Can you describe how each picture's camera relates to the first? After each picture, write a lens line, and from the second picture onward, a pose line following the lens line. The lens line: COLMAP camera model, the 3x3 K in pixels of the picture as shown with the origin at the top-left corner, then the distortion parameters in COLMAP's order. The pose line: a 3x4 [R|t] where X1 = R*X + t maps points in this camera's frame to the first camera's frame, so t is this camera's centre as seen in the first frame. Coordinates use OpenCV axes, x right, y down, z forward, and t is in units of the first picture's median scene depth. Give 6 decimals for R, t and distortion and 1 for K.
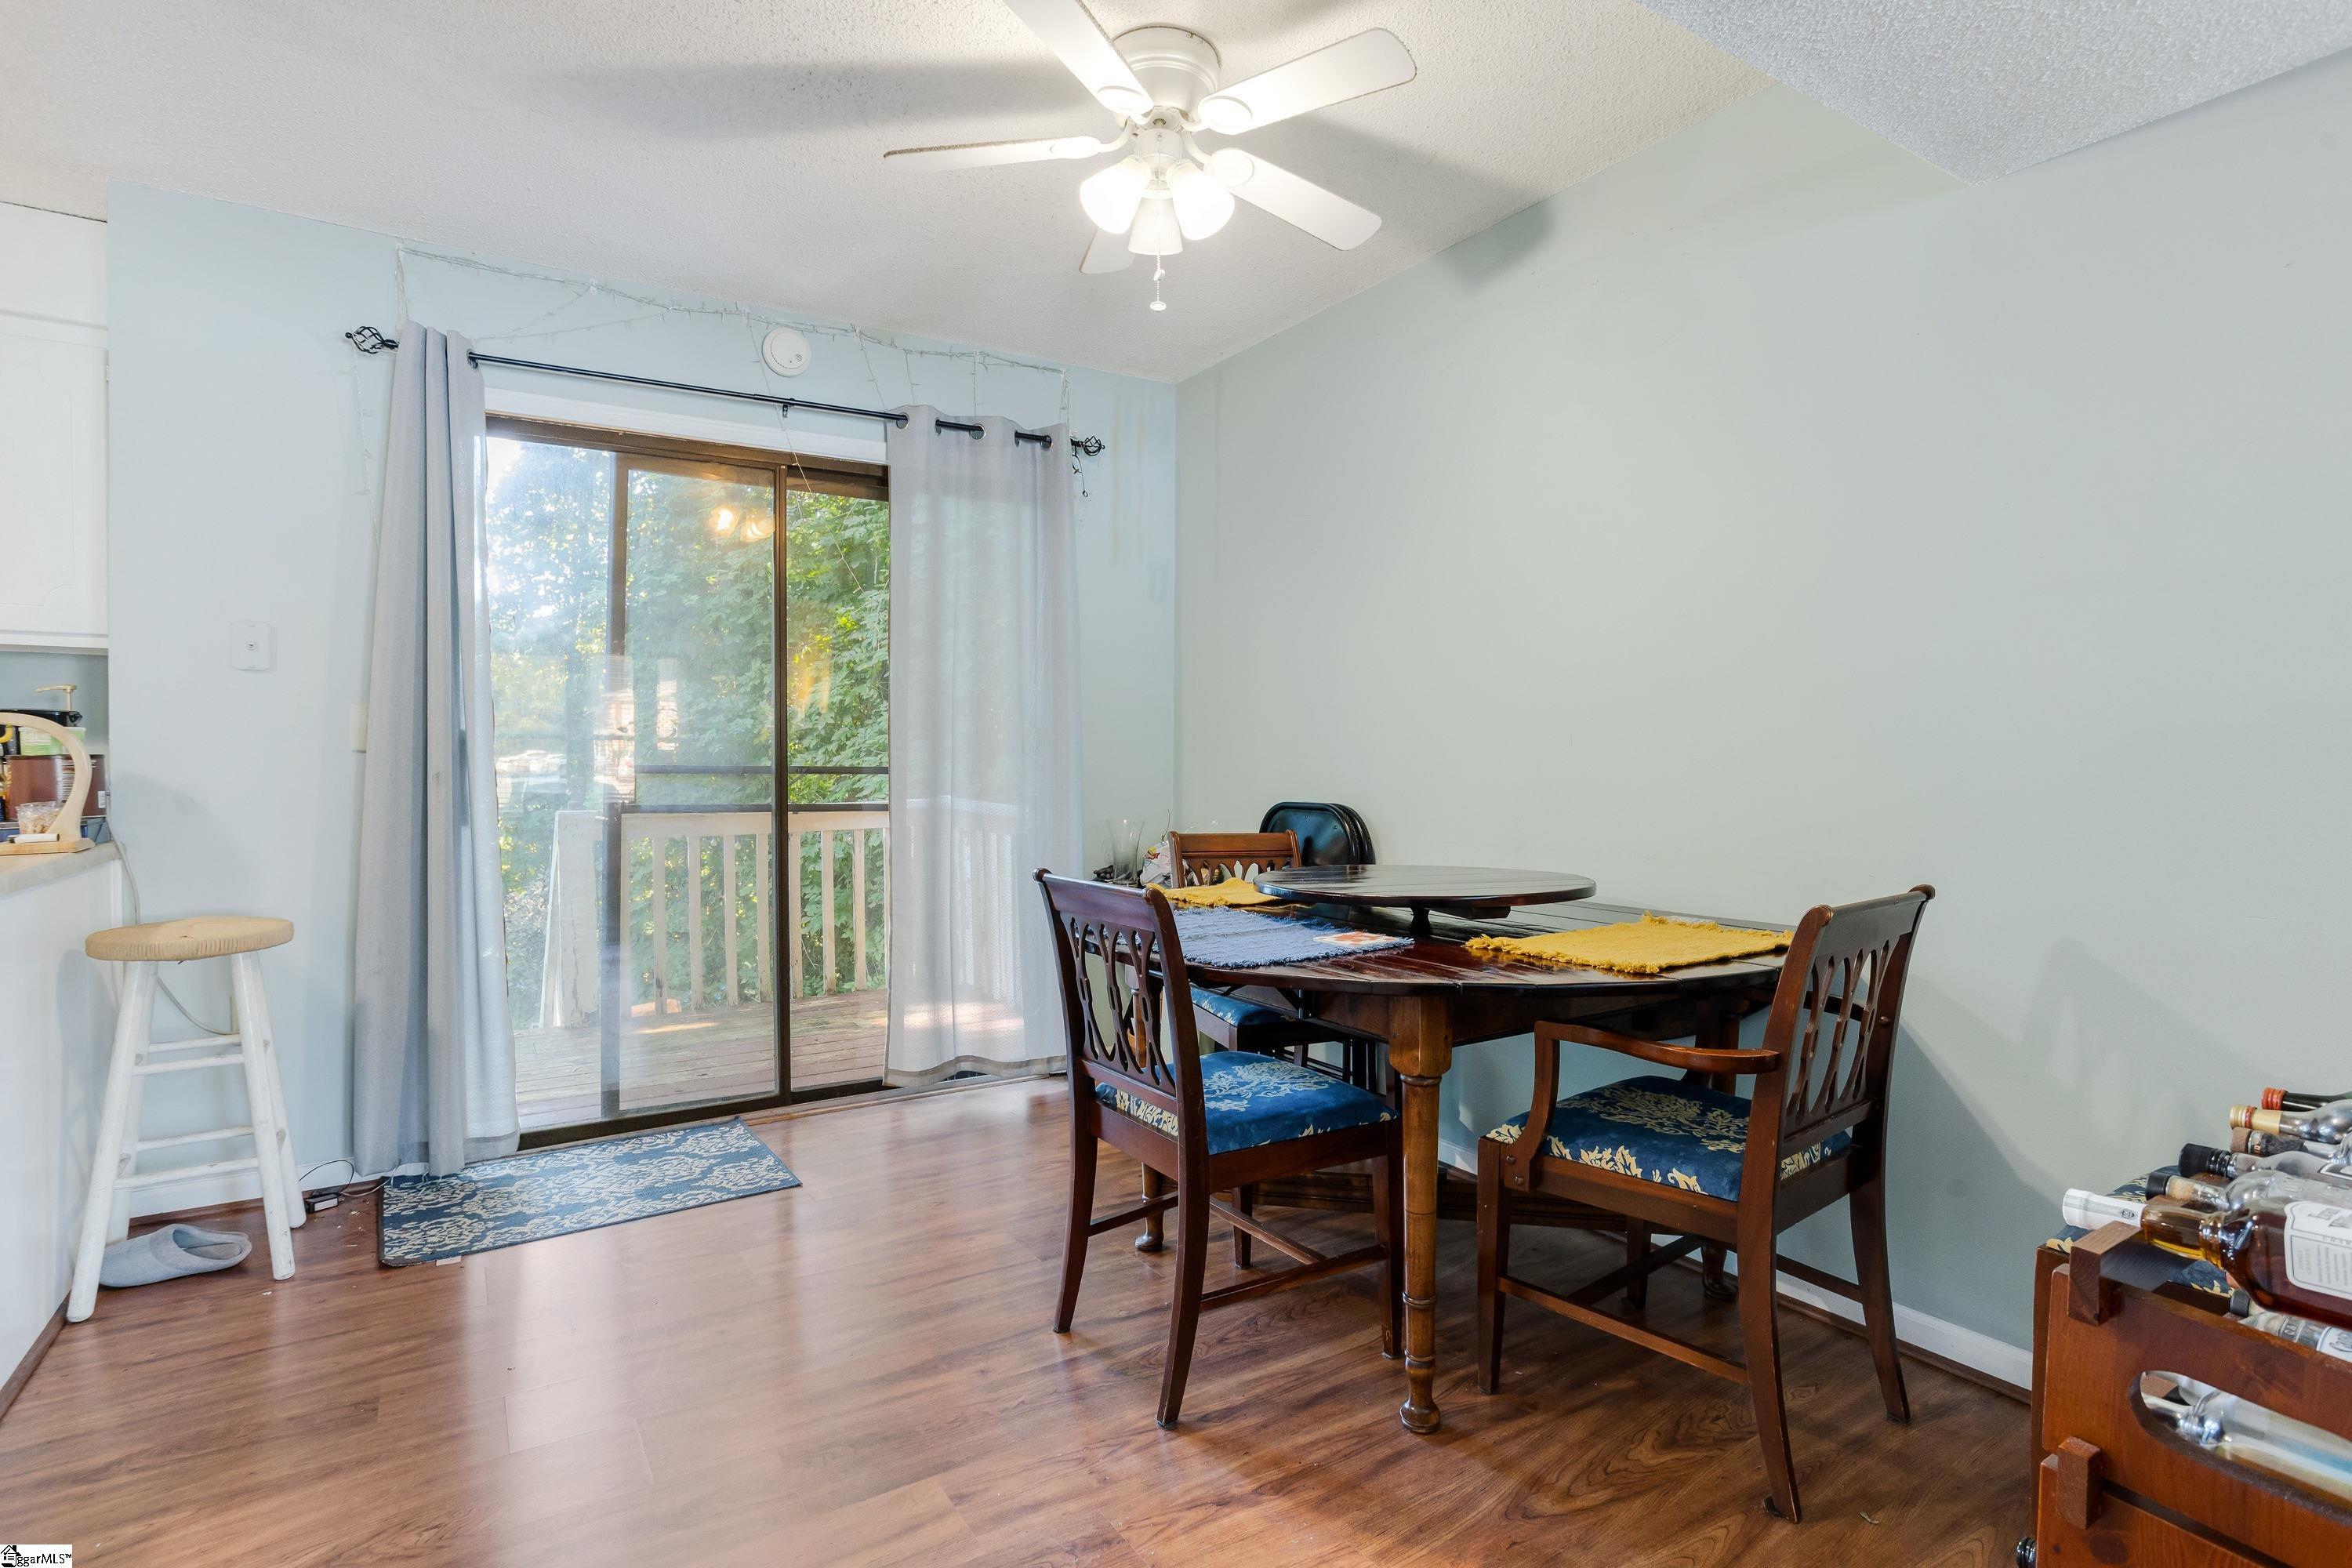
lens RADIAL K [[1163.3, 0, 1174.1], [0, 1163.3, 767.4], [0, 0, 1]] dist [-0.058524, 0.034442]
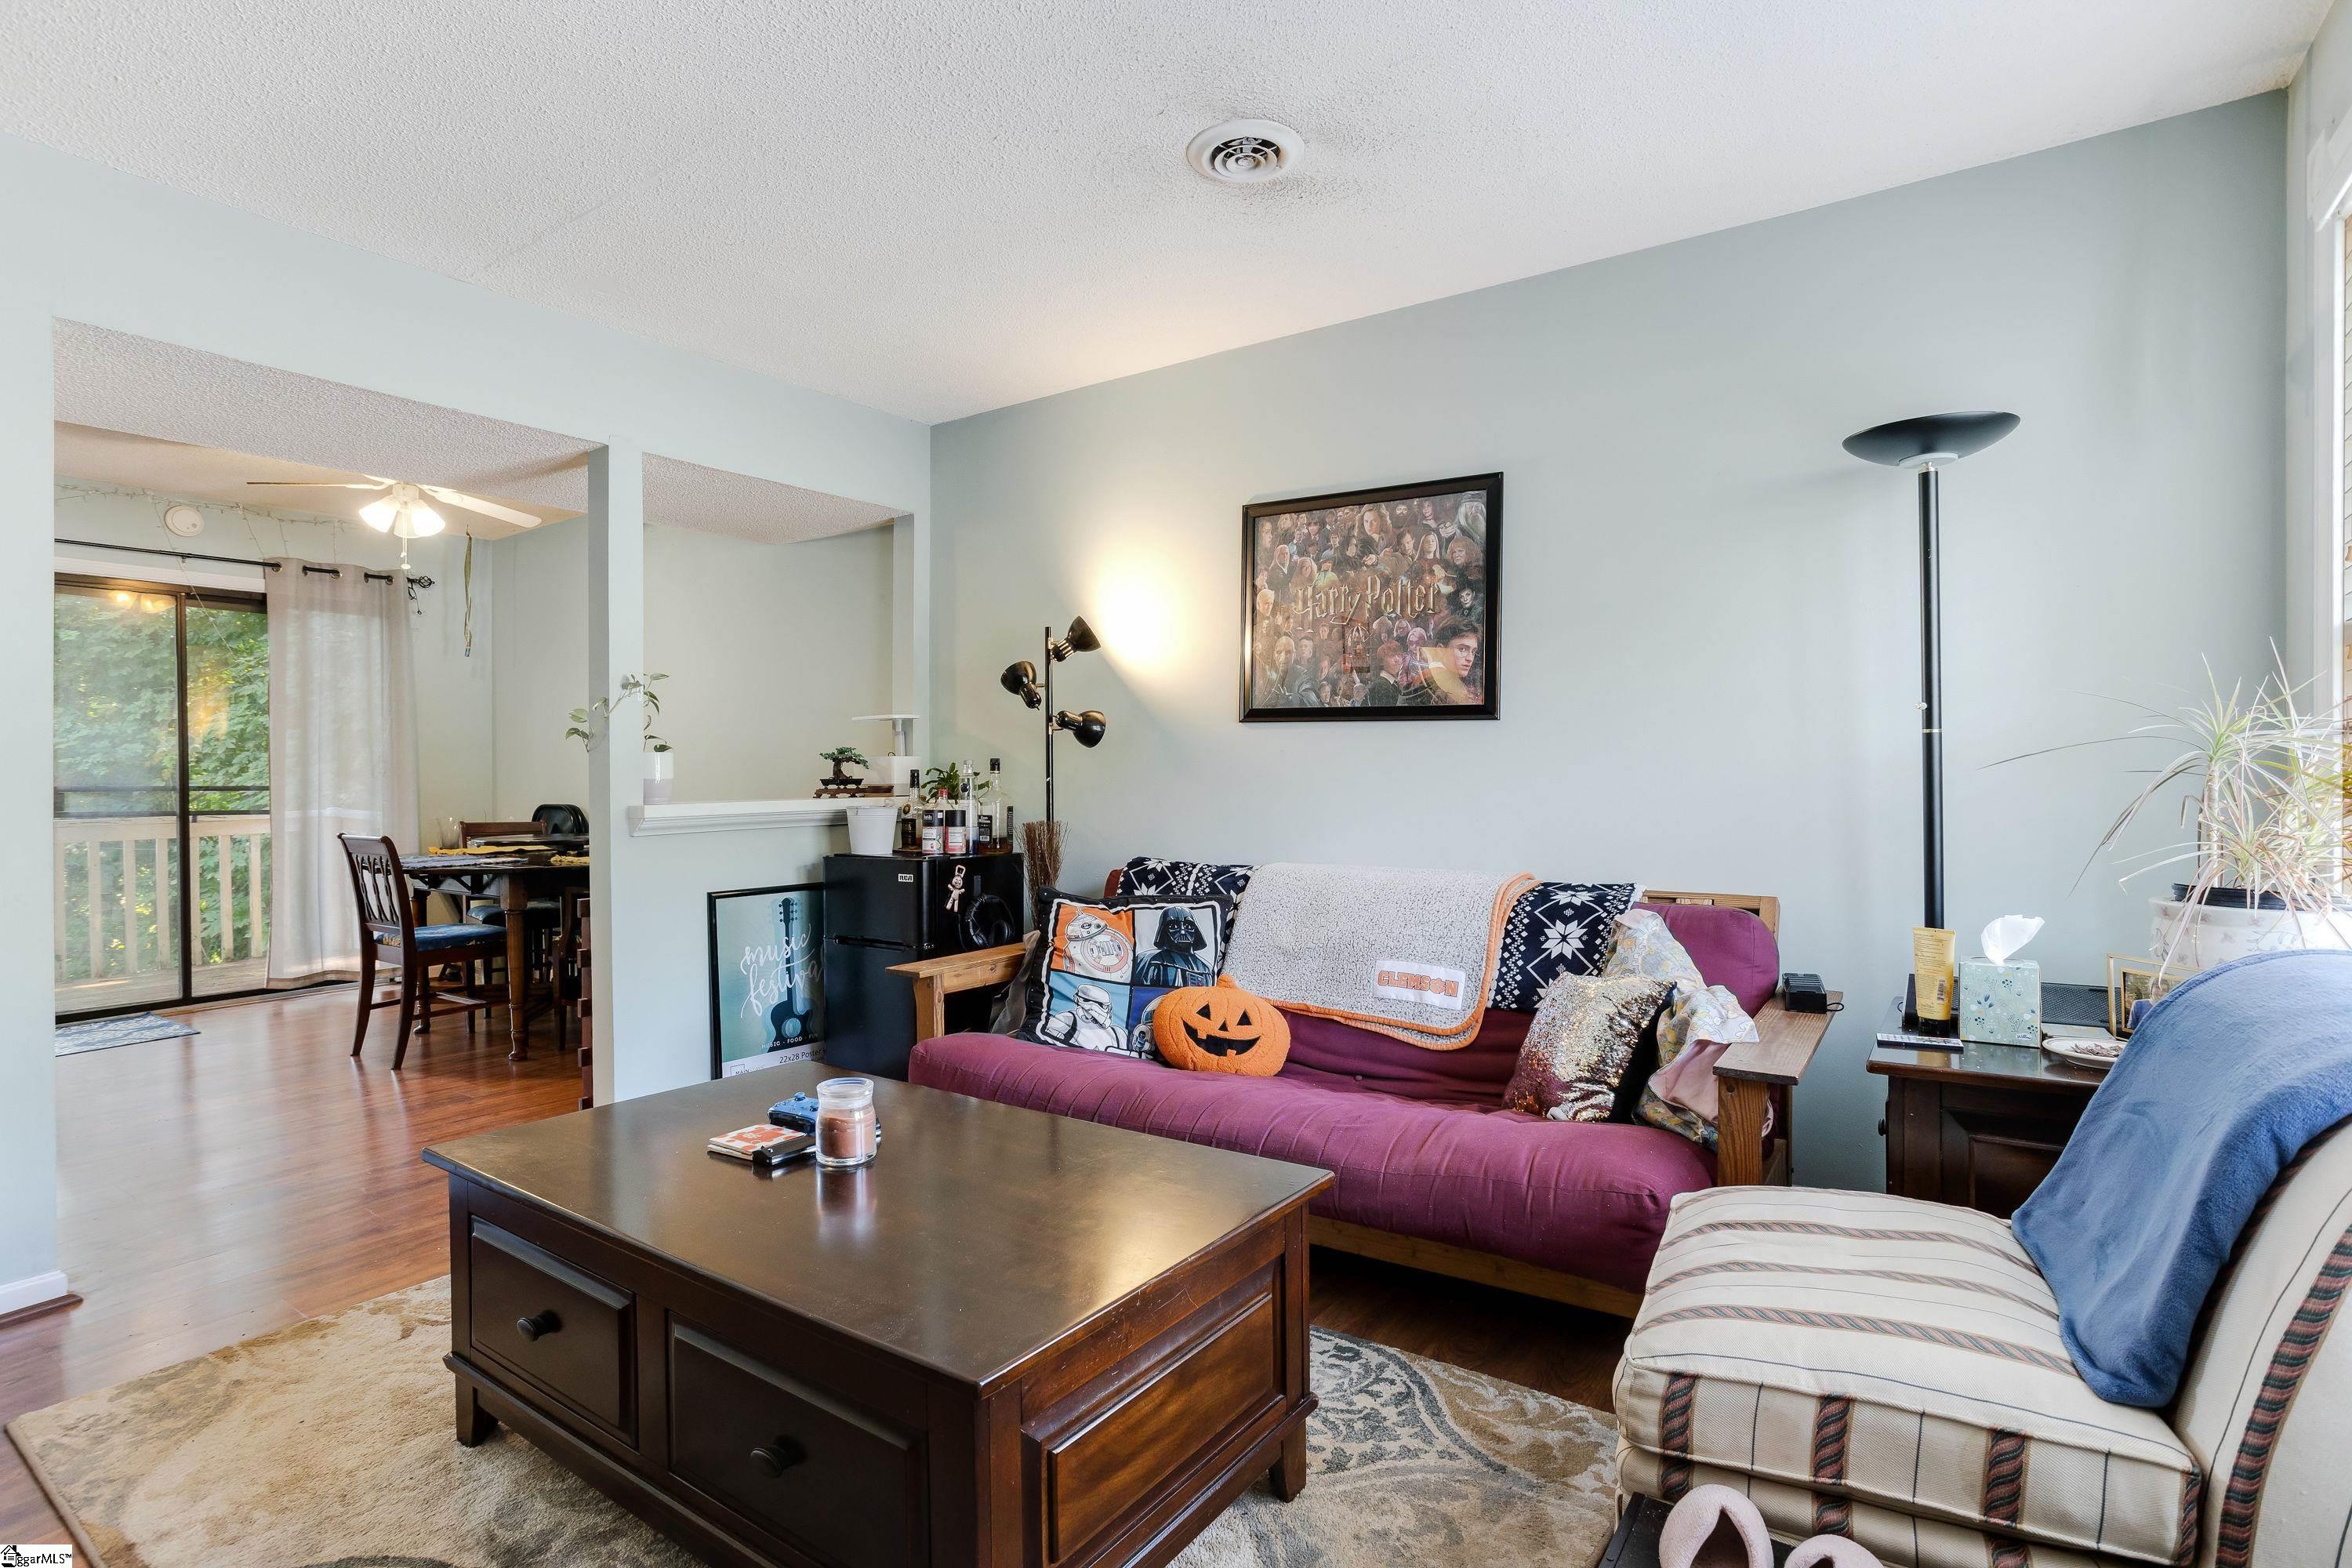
lens RADIAL K [[1163.3, 0, 1174.1], [0, 1163.3, 767.4], [0, 0, 1]] dist [-0.058524, 0.034442]
pose [[0.921713, -0.009358, 0.387759, 0.280094], [0.013026, 0.999892, -0.006831, 0.000558], [-0.387653, 0.011347, 0.921735, -0.871528]]
